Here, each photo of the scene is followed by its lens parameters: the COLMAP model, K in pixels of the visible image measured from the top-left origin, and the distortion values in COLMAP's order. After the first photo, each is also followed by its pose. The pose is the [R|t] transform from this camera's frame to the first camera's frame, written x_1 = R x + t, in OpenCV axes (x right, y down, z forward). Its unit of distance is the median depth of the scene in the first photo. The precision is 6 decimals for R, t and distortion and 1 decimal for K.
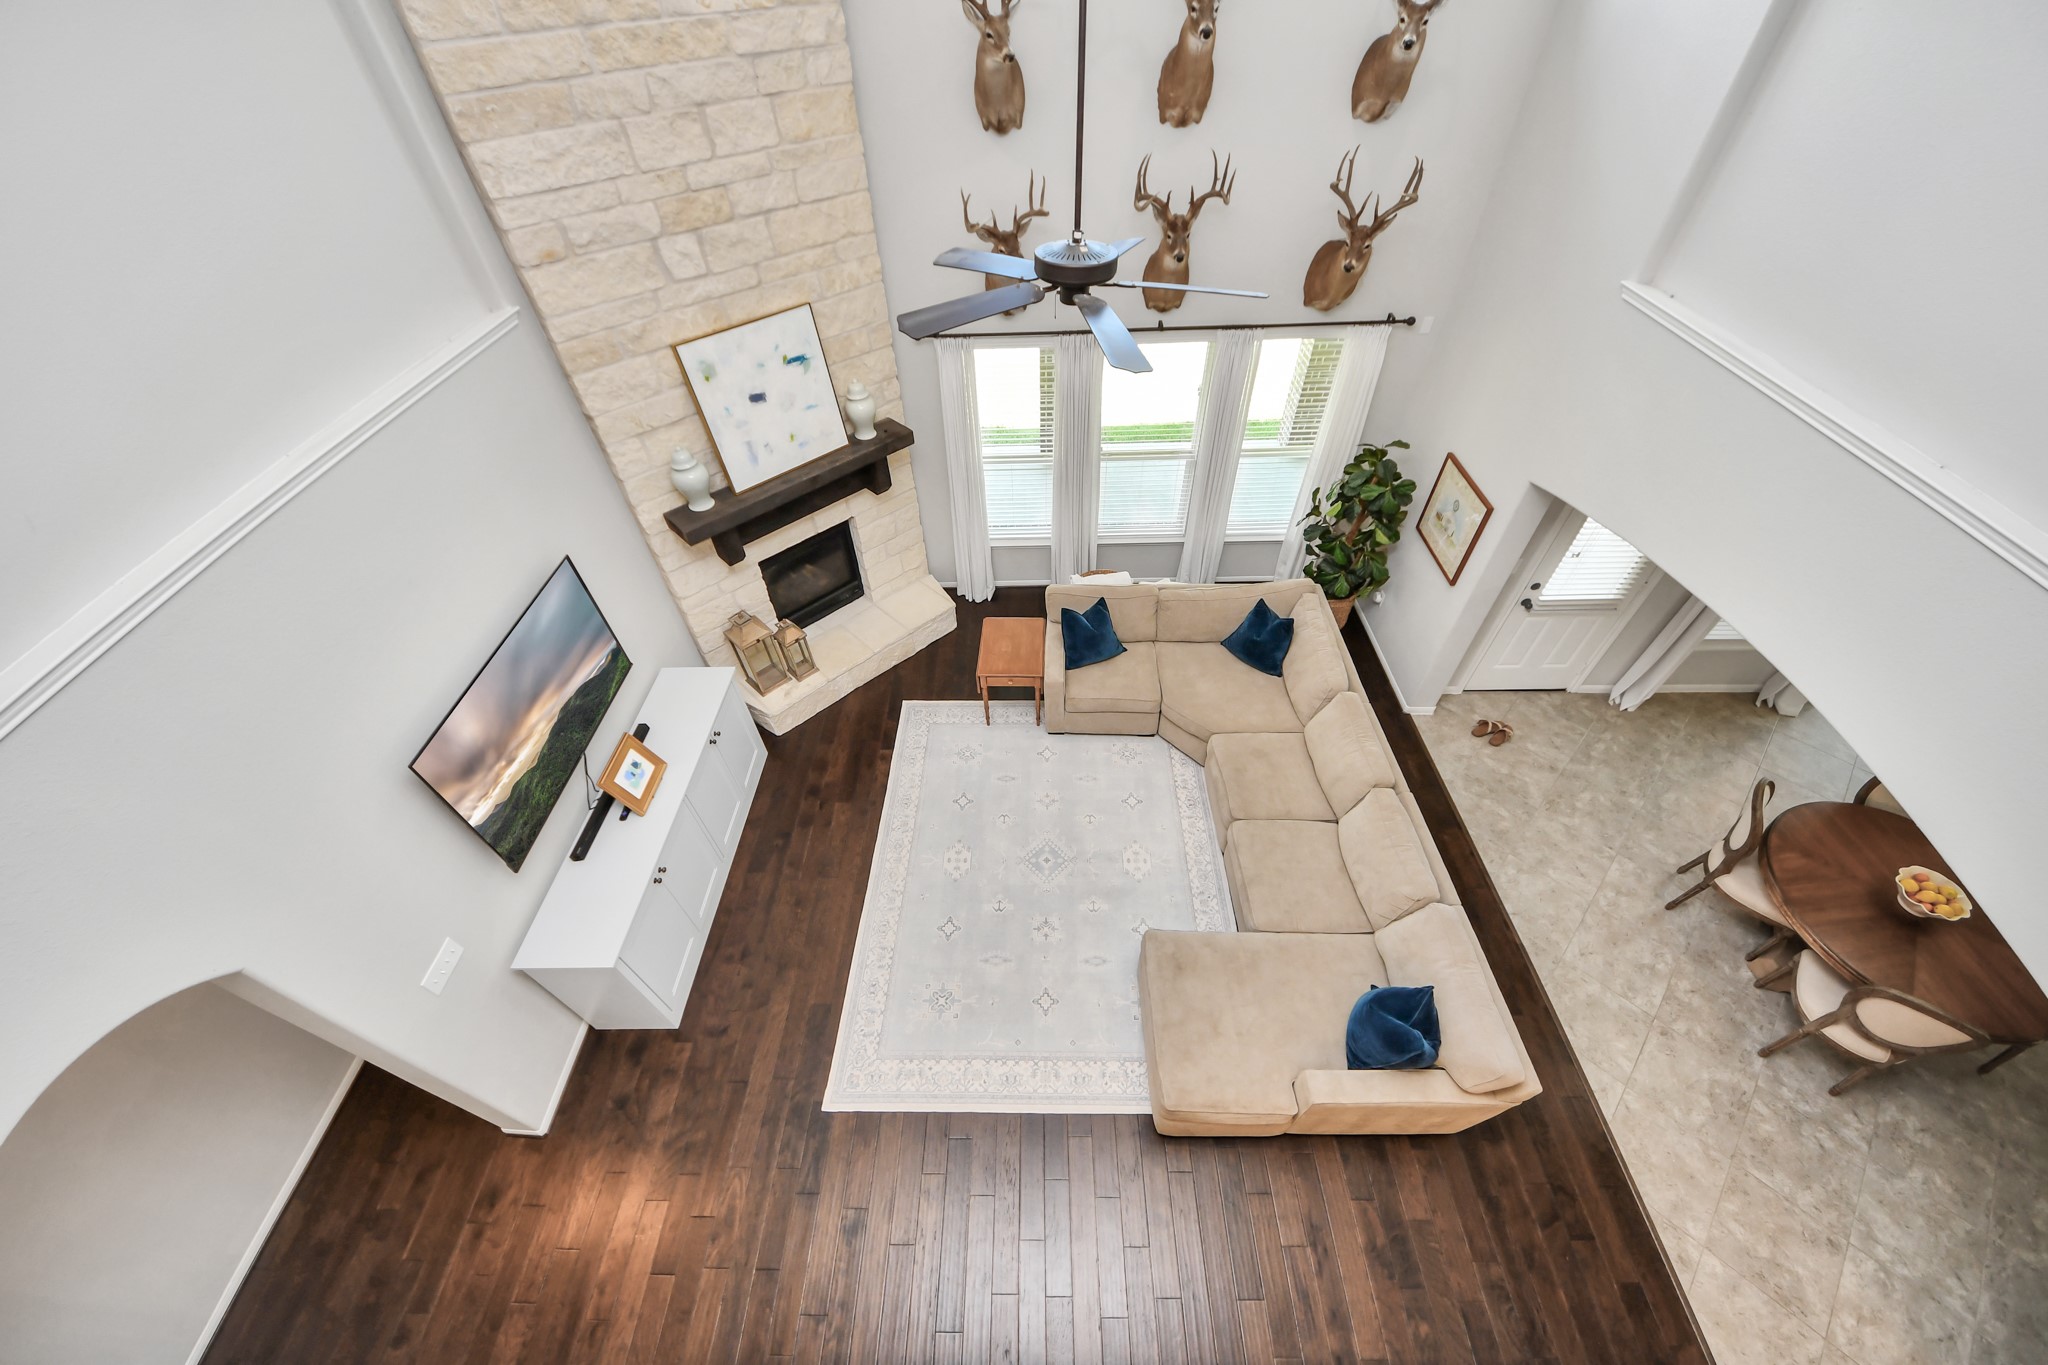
lens RADIAL K [[723.0, 0, 1023.7], [0, 723.0, 690.6], [0, 0, 1]] dist [0.043244, -0.028866]
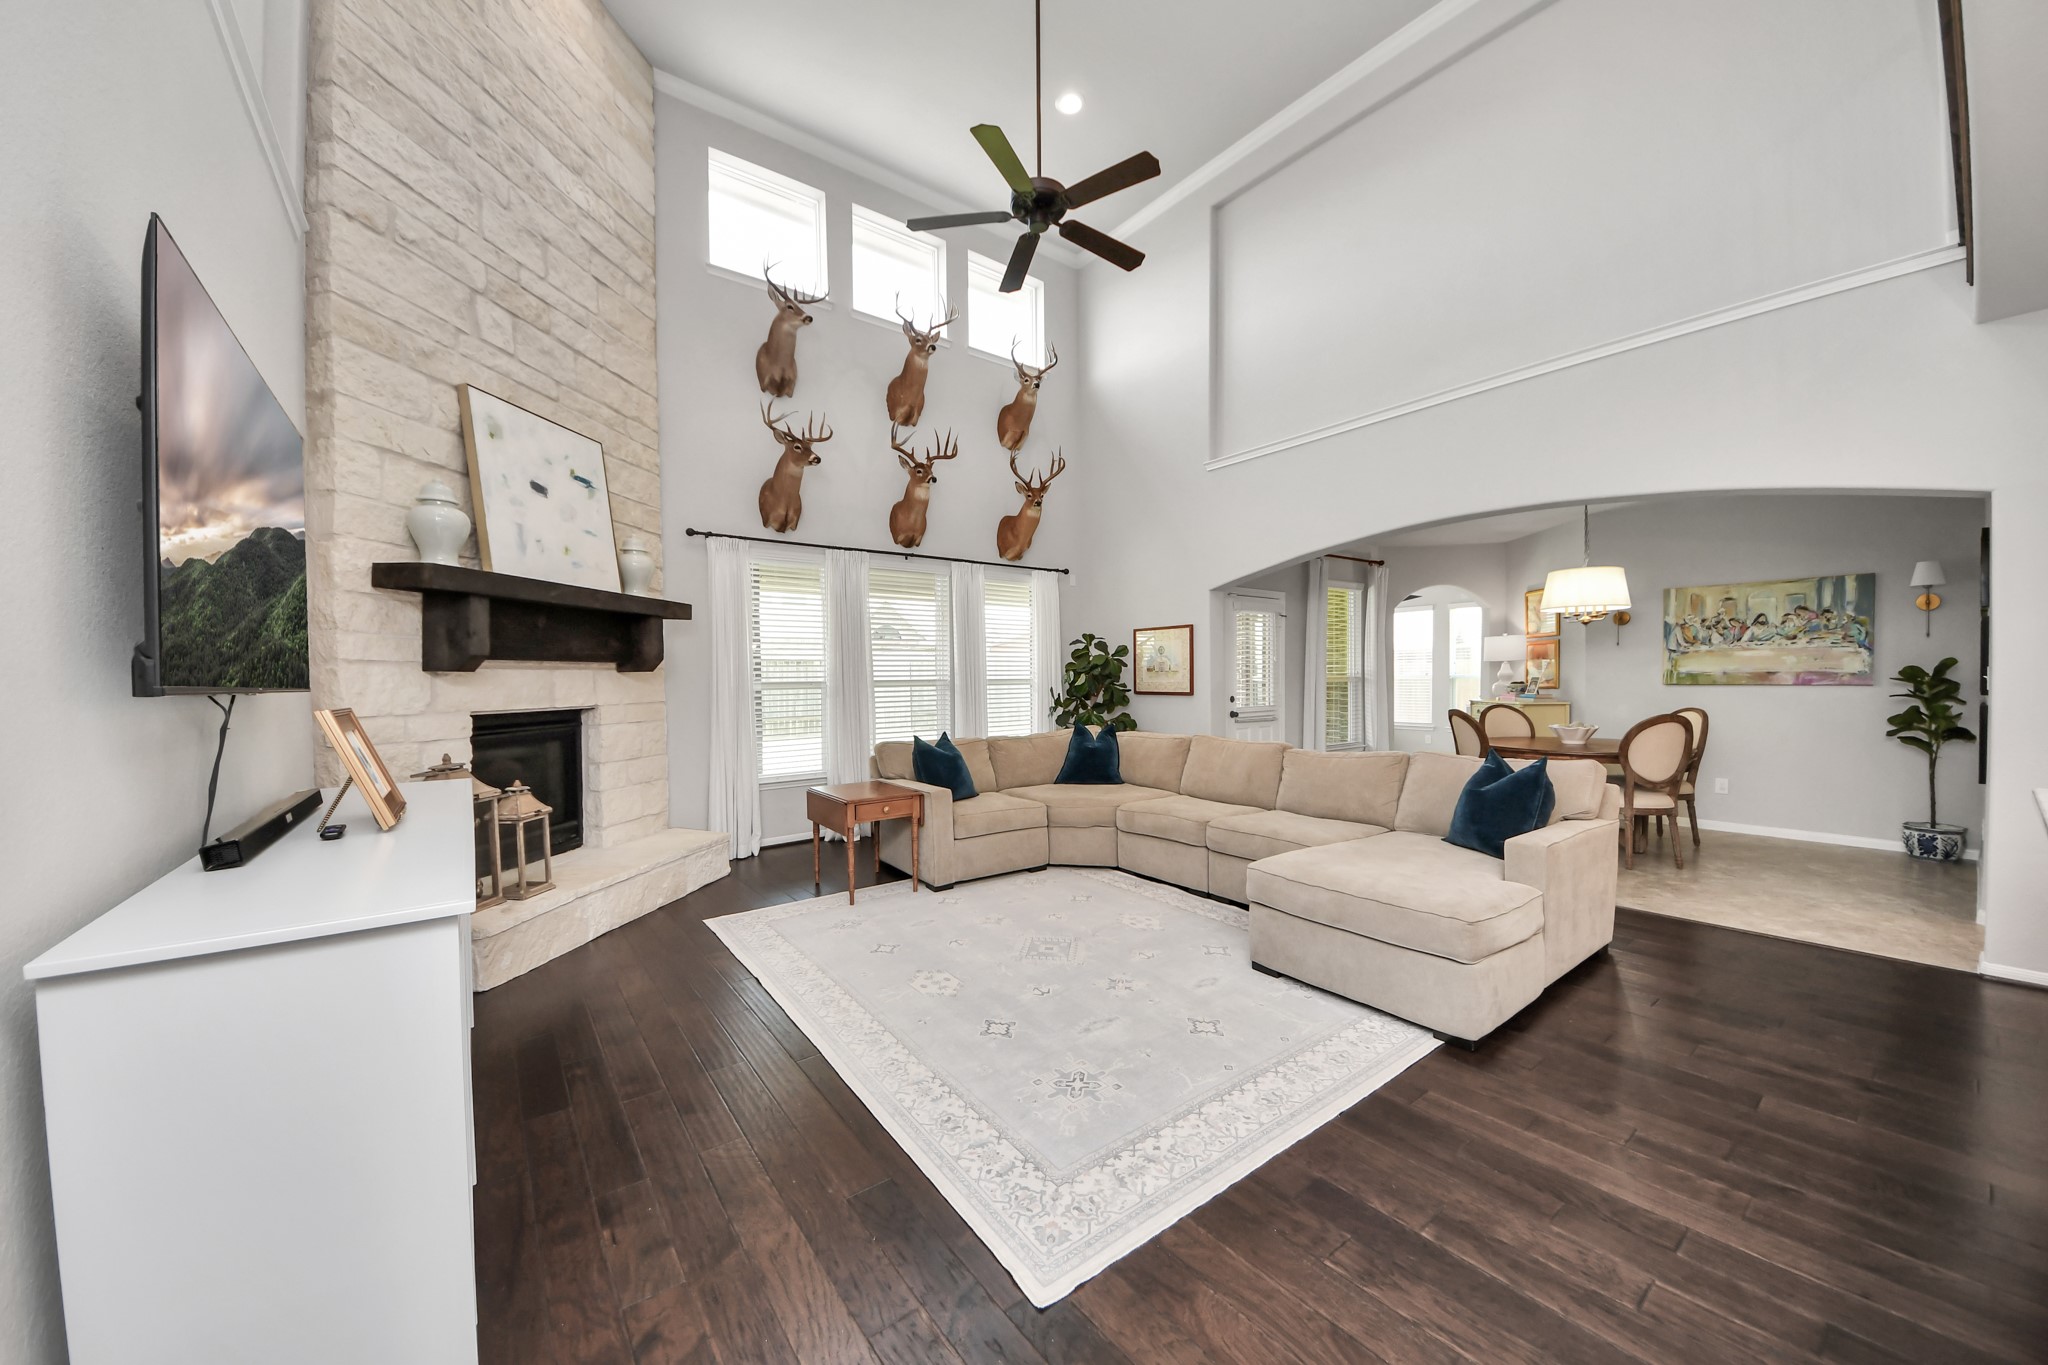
lens RADIAL K [[723.0, 0, 1023.7], [0, 723.0, 690.6], [0, 0, 1]] dist [0.043244, -0.028866]
pose [[0.793892, 0.006392, 0.608025, -0.463948], [0.433567, 0.695140, -0.573412, 0.507627], [-0.426328, 0.718846, 0.549095, 0.507328]]
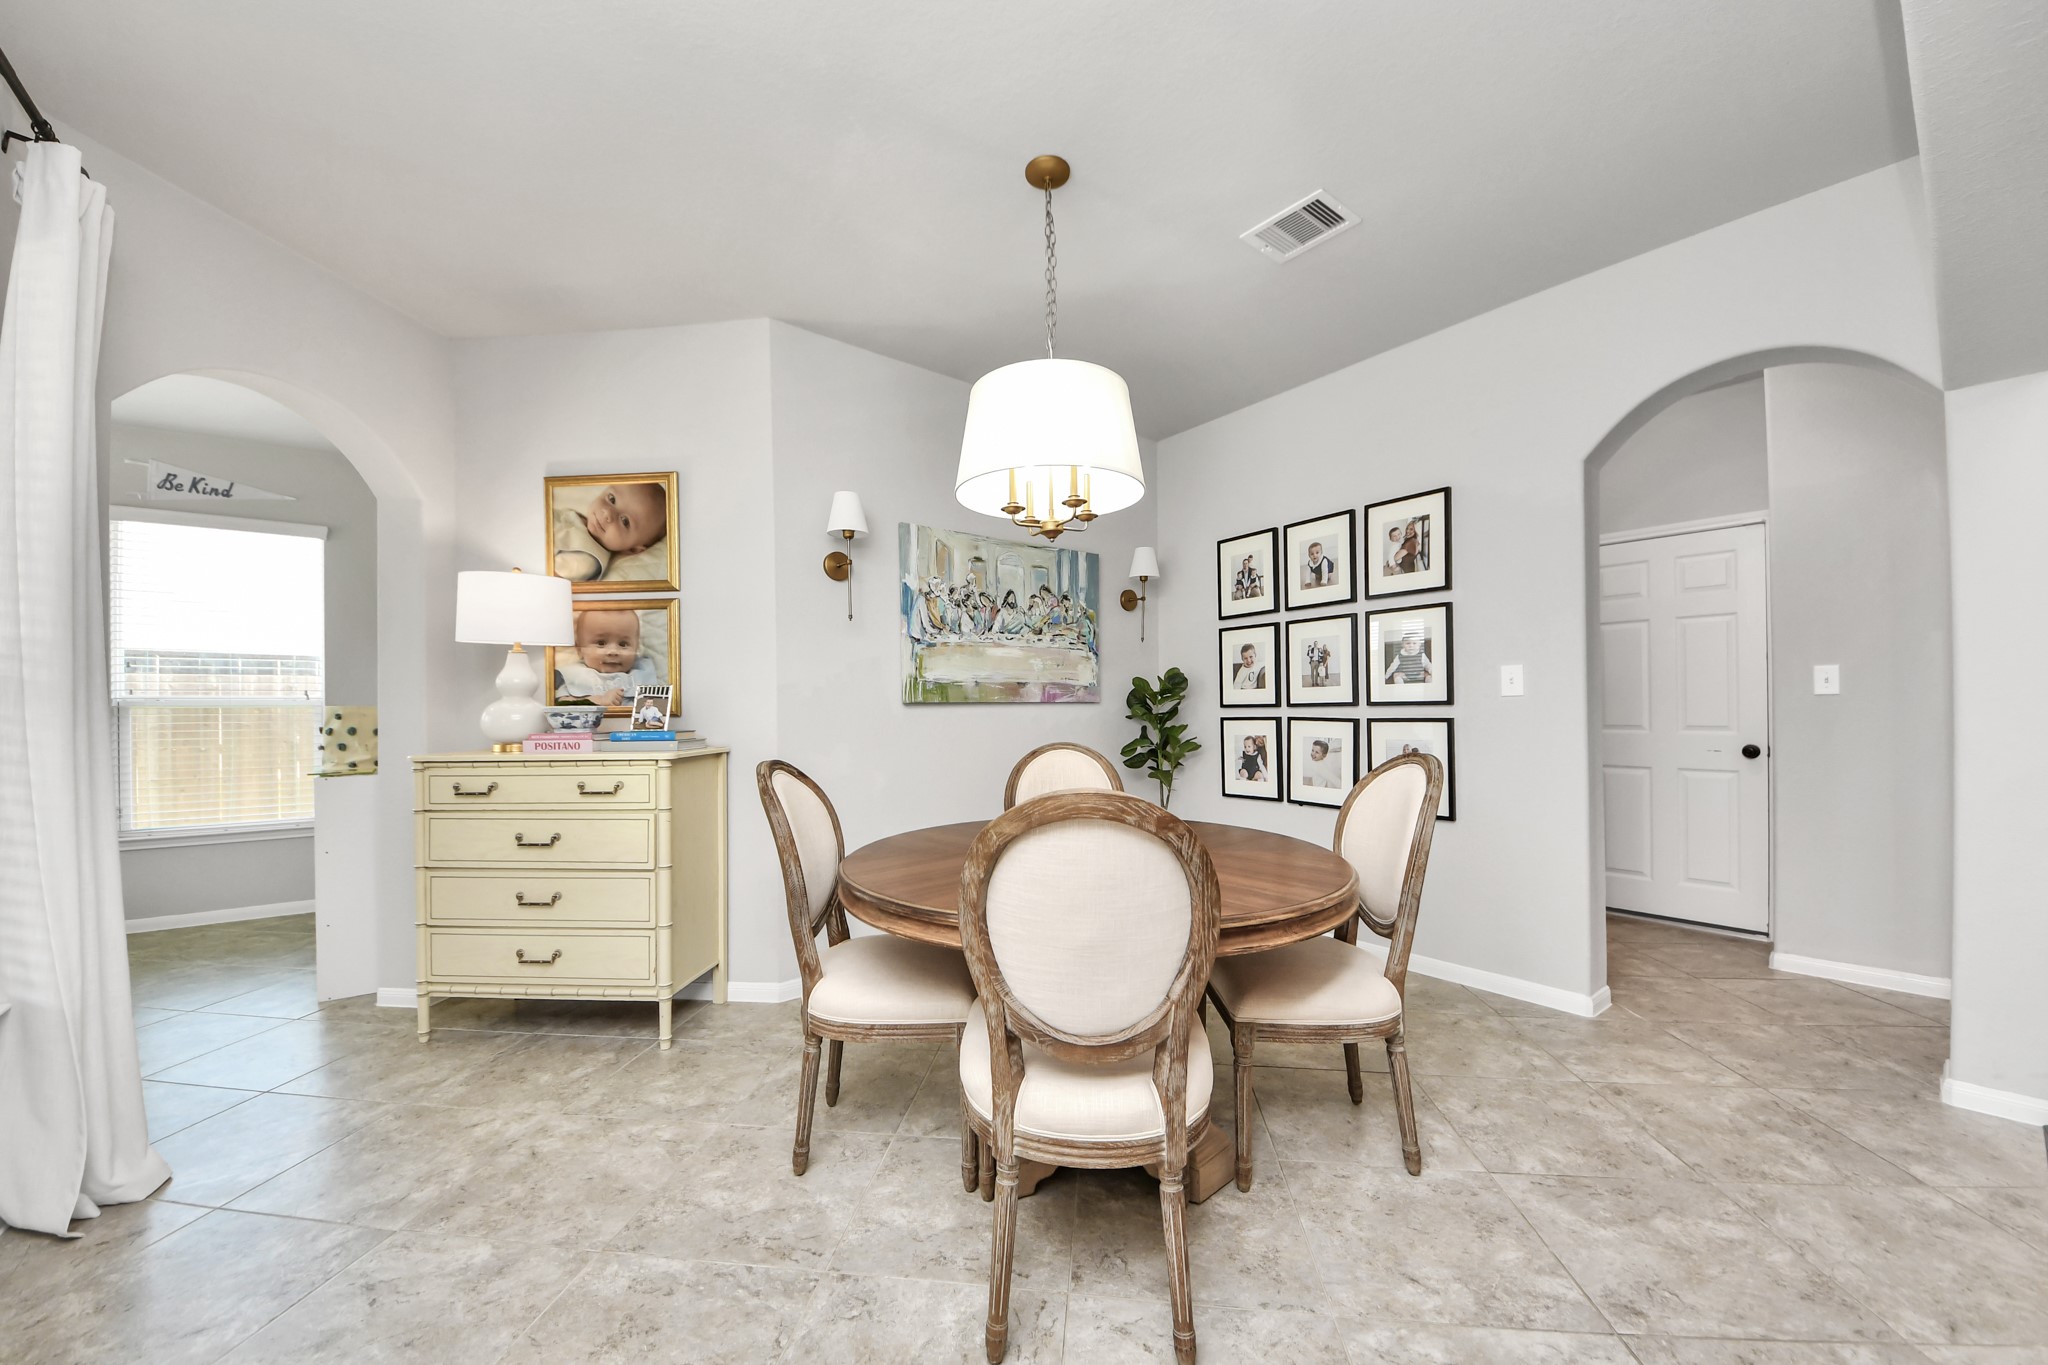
lens RADIAL K [[723.0, 0, 1023.7], [0, 723.0, 690.6], [0, 0, 1]] dist [0.043244, -0.028866]
pose [[-0.616340, 0.046605, 0.786100, 0.730158], [0.588737, 0.690231, 0.420677, -0.019511], [-0.522985, 0.722086, -0.452855, 1.004100]]
